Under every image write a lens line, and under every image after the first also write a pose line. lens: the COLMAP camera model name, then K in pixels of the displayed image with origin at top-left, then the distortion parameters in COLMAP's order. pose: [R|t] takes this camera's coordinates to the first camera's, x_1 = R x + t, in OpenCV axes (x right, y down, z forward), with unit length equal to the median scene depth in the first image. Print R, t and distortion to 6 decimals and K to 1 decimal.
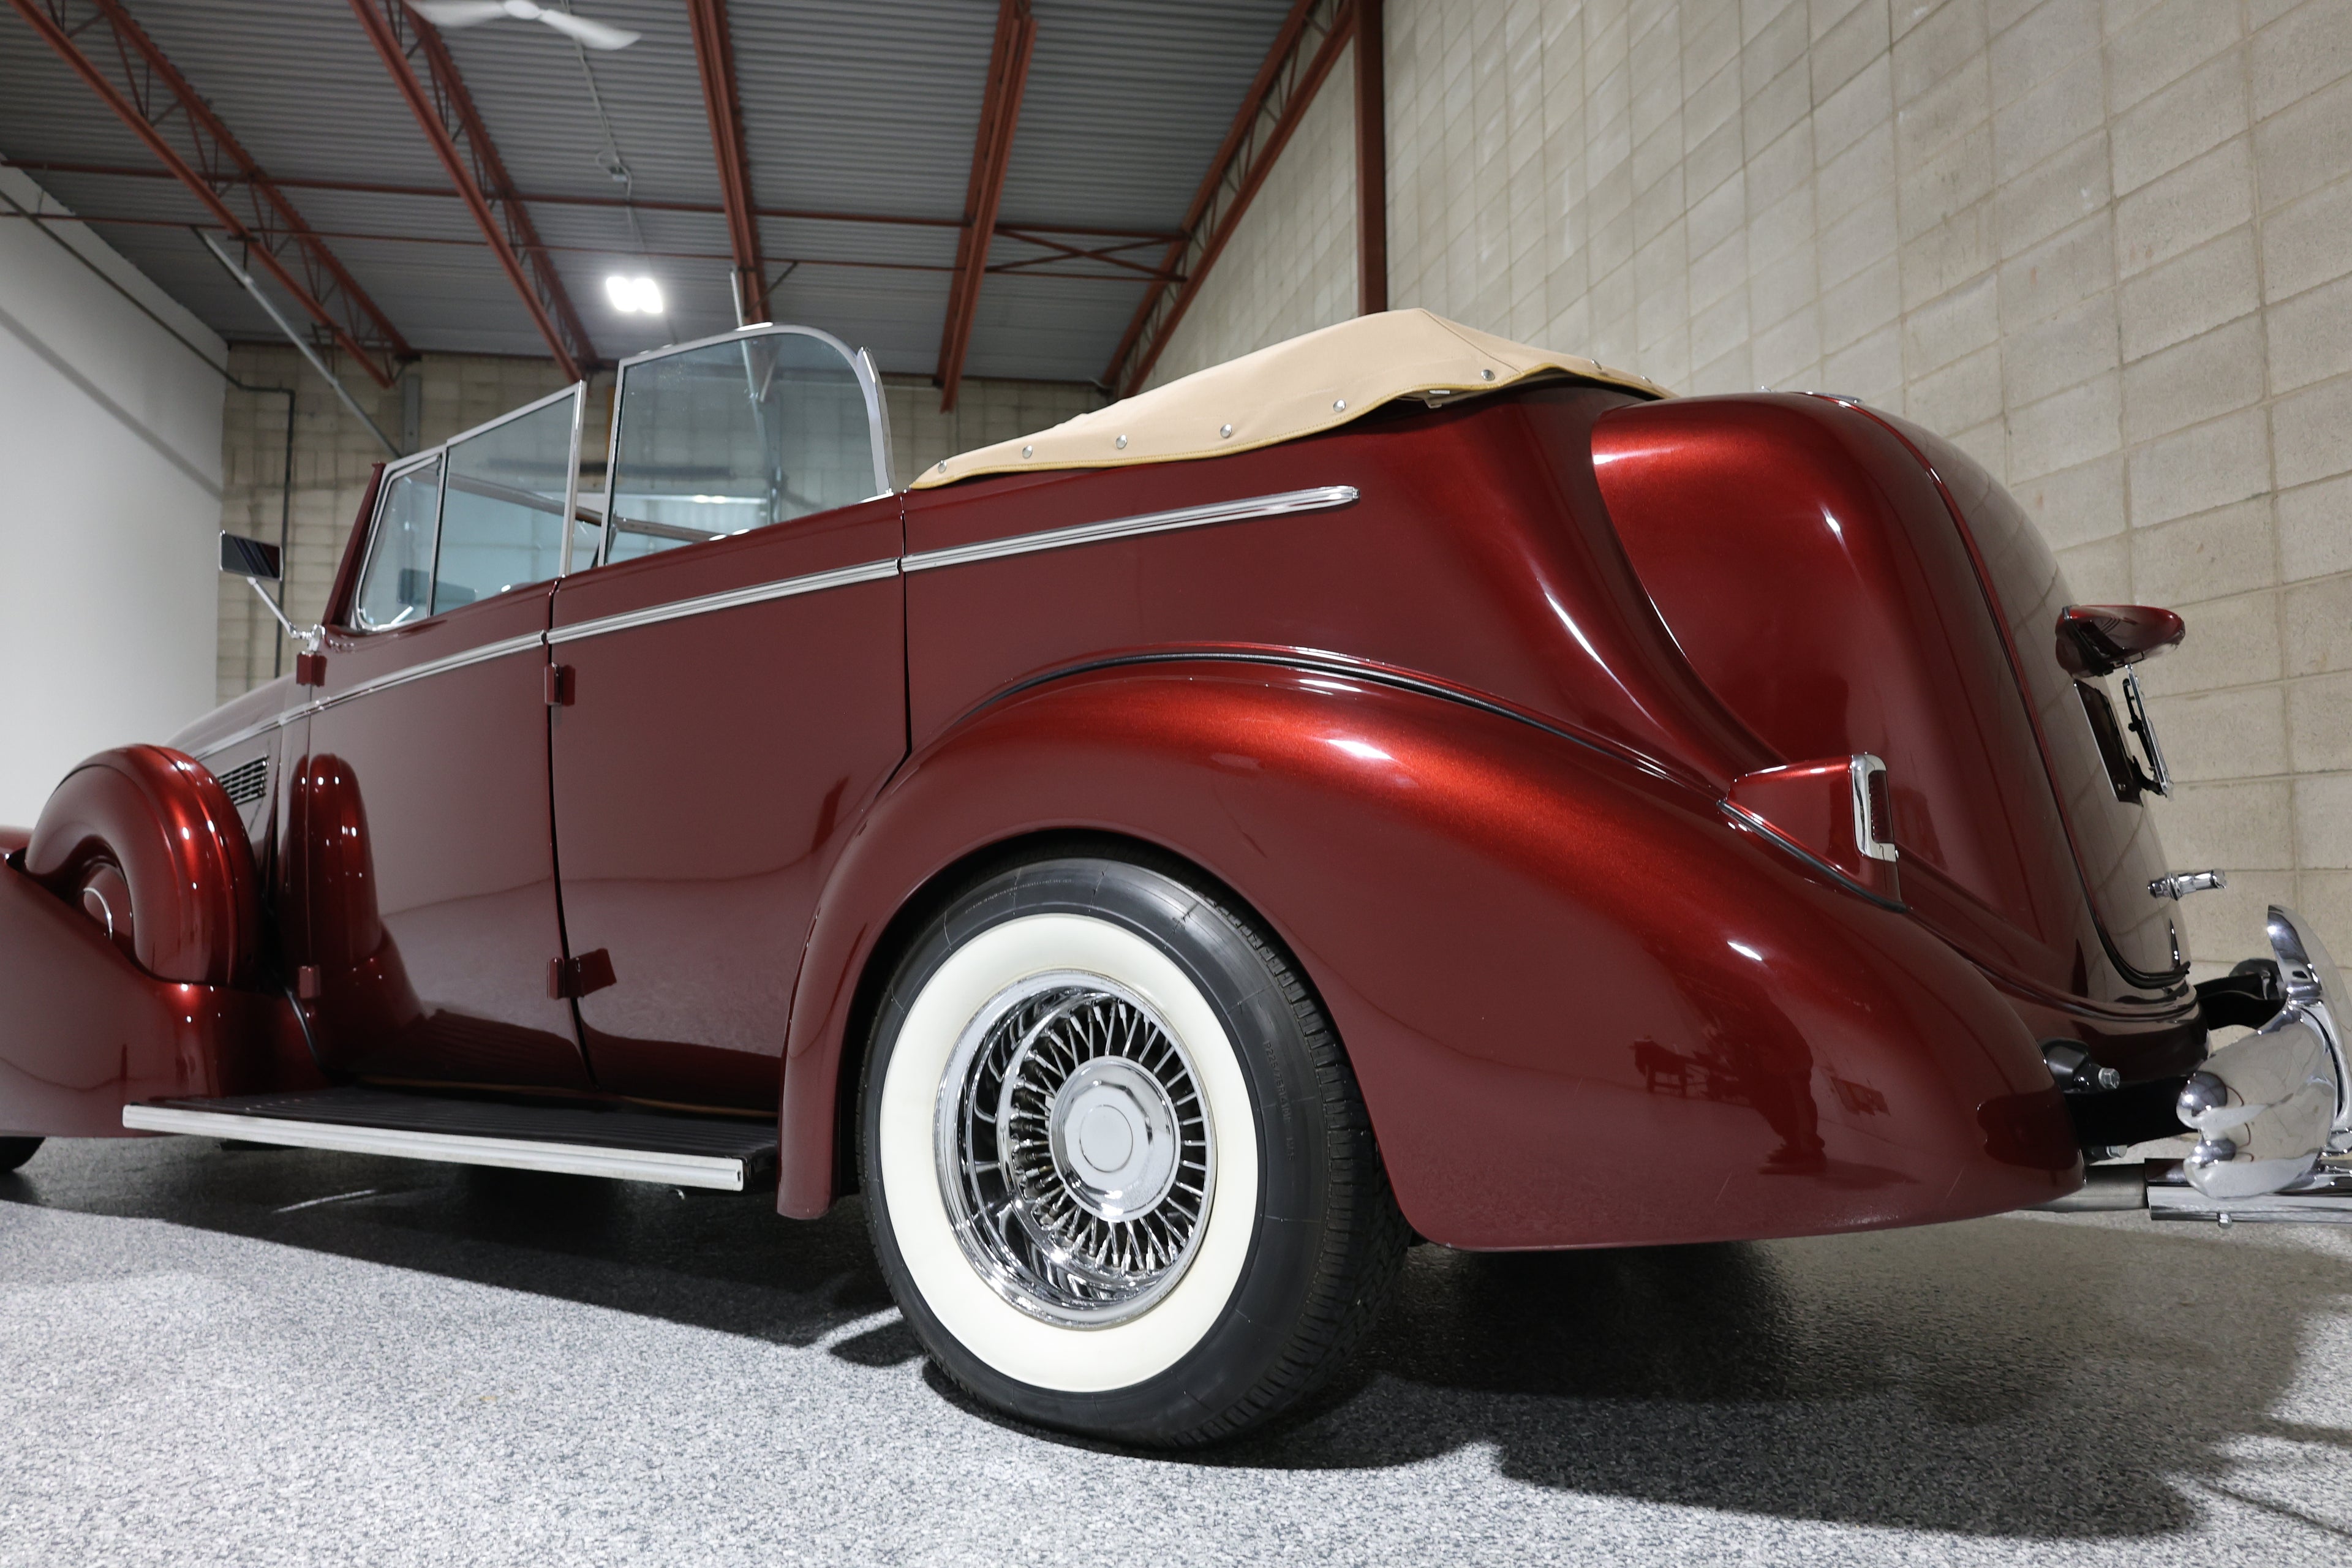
lens RADIAL K [[1637.6, 0, 1171.1], [0, 1637.6, 773.2], [0, 0, 1]] dist [-0.007125, 0.001697]
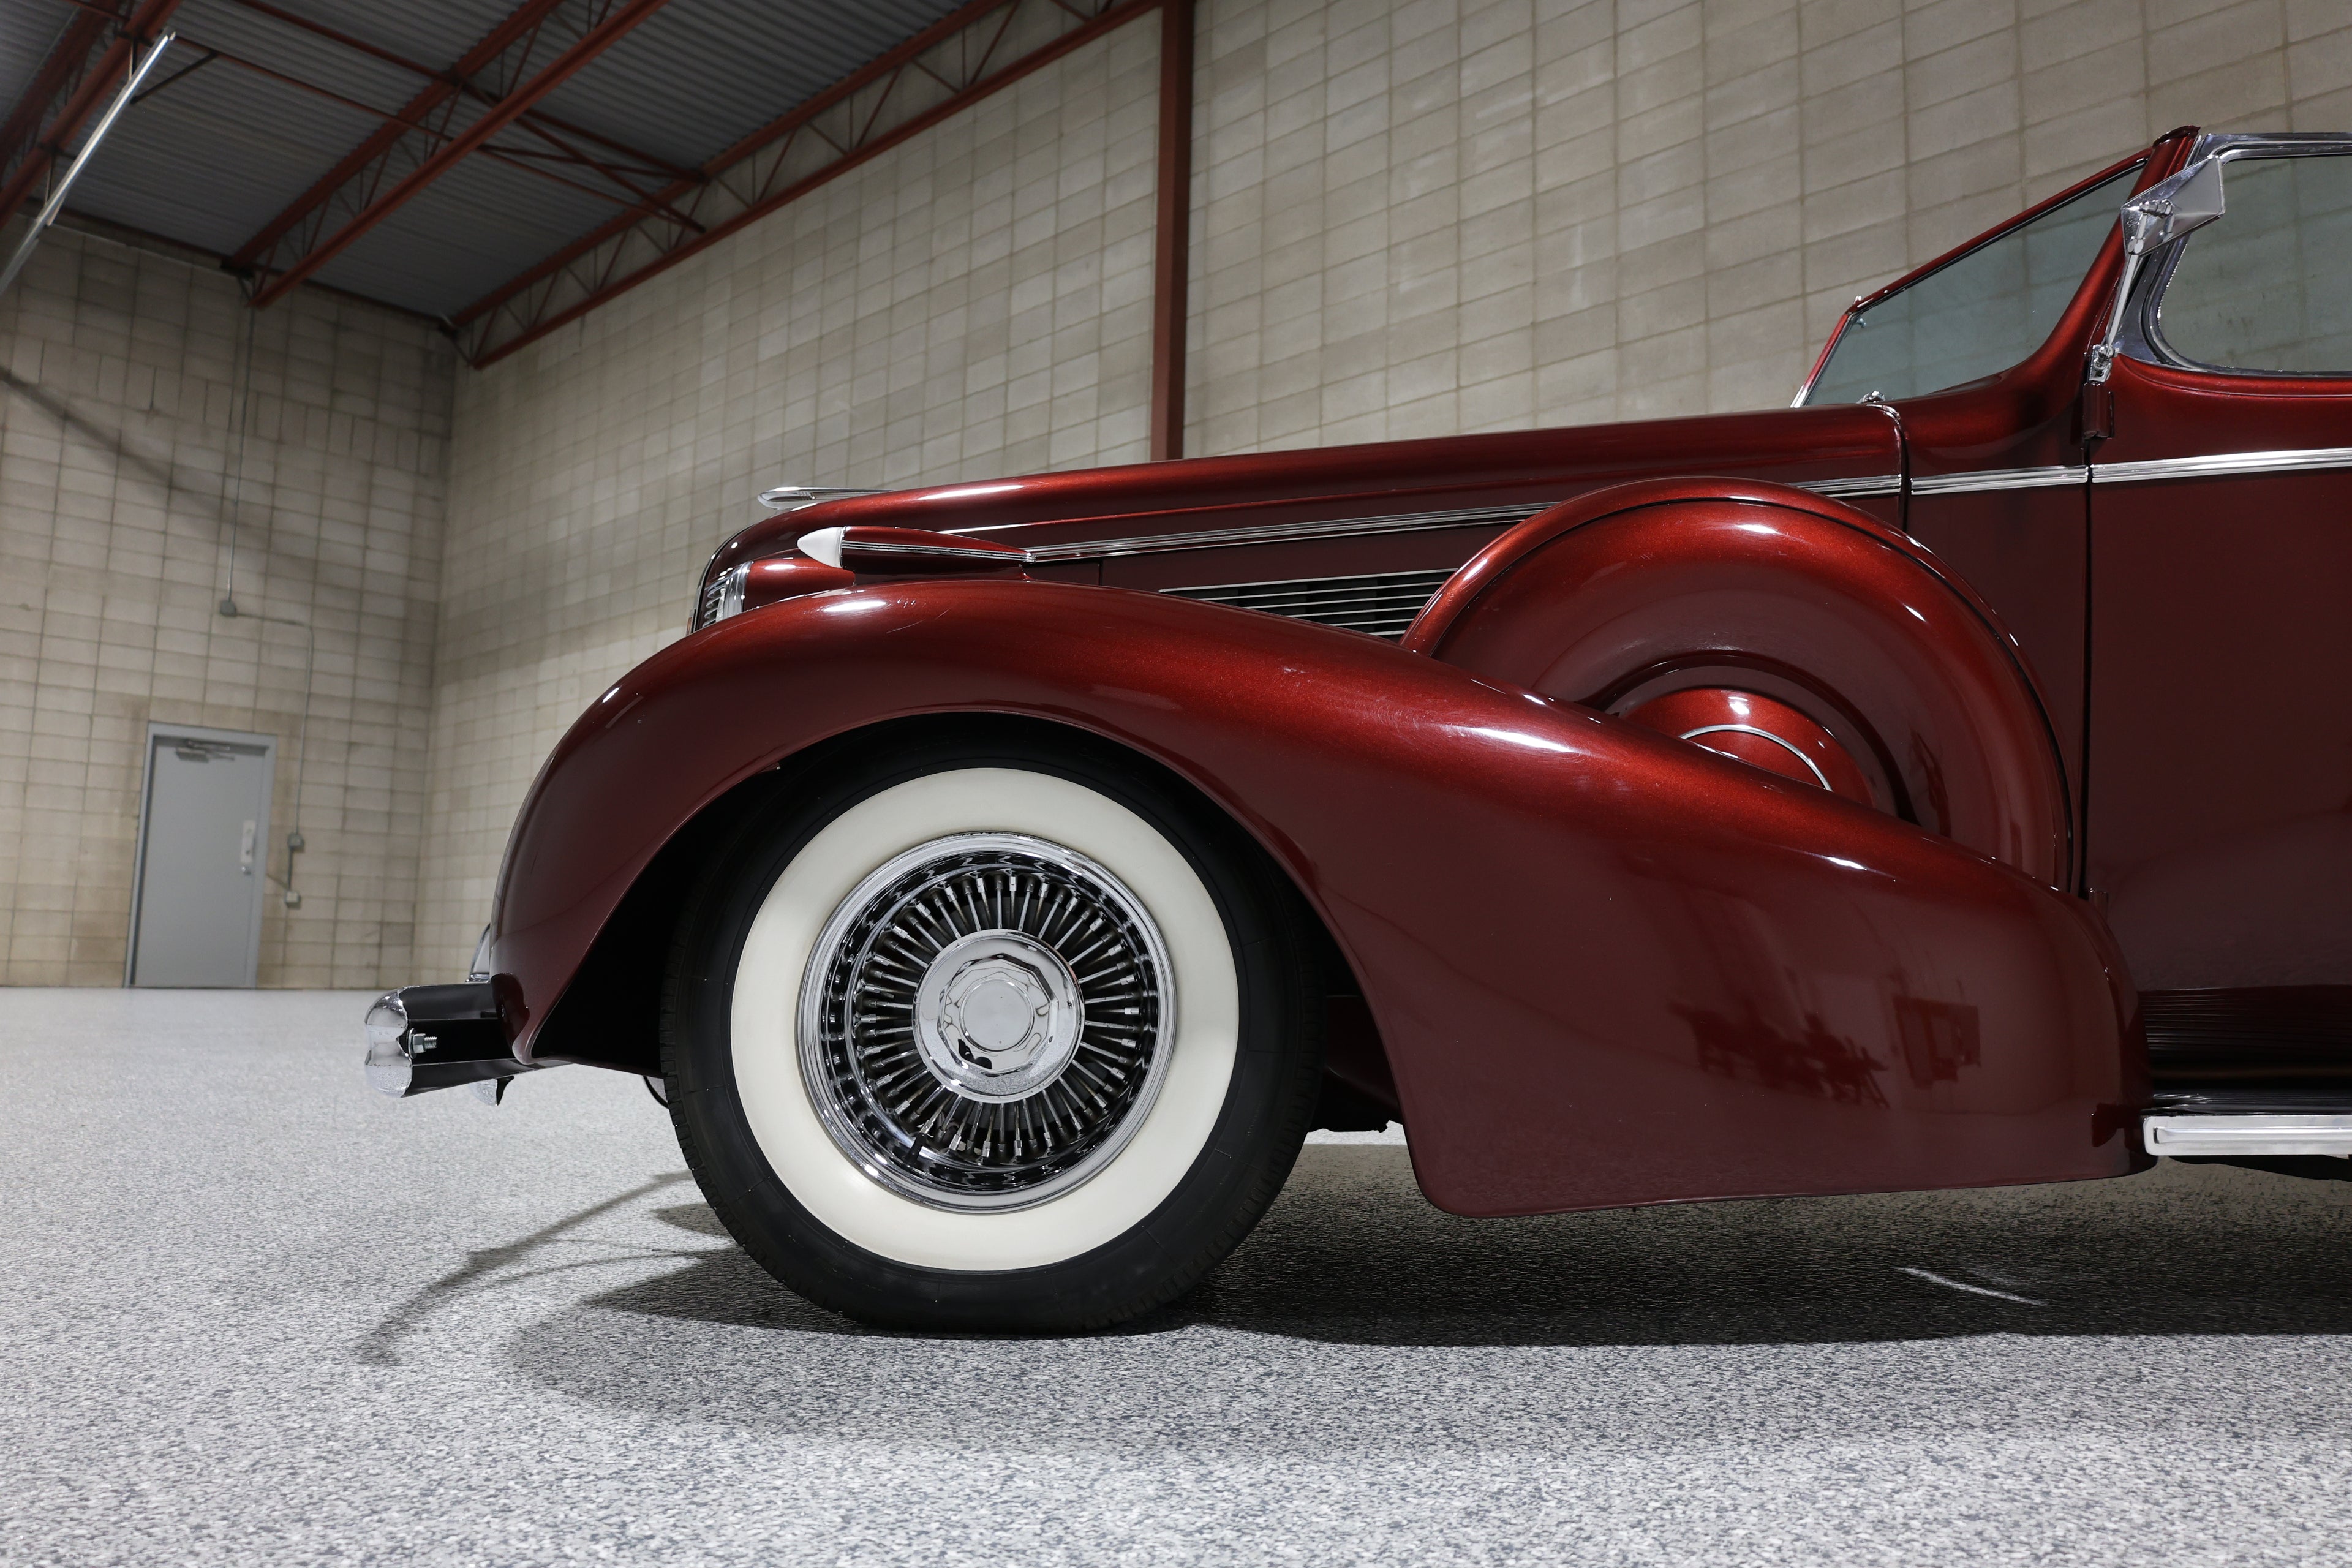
lens RADIAL K [[1637.6, 0, 1171.1], [0, 1637.6, 773.2], [0, 0, 1]] dist [-0.007125, 0.001697]
pose [[0.816932, 0.096138, 0.568665, -0.579768], [-0.067879, 0.995183, -0.070730, 0.070946], [-0.572726, 0.019181, 0.819523, 0.347914]]
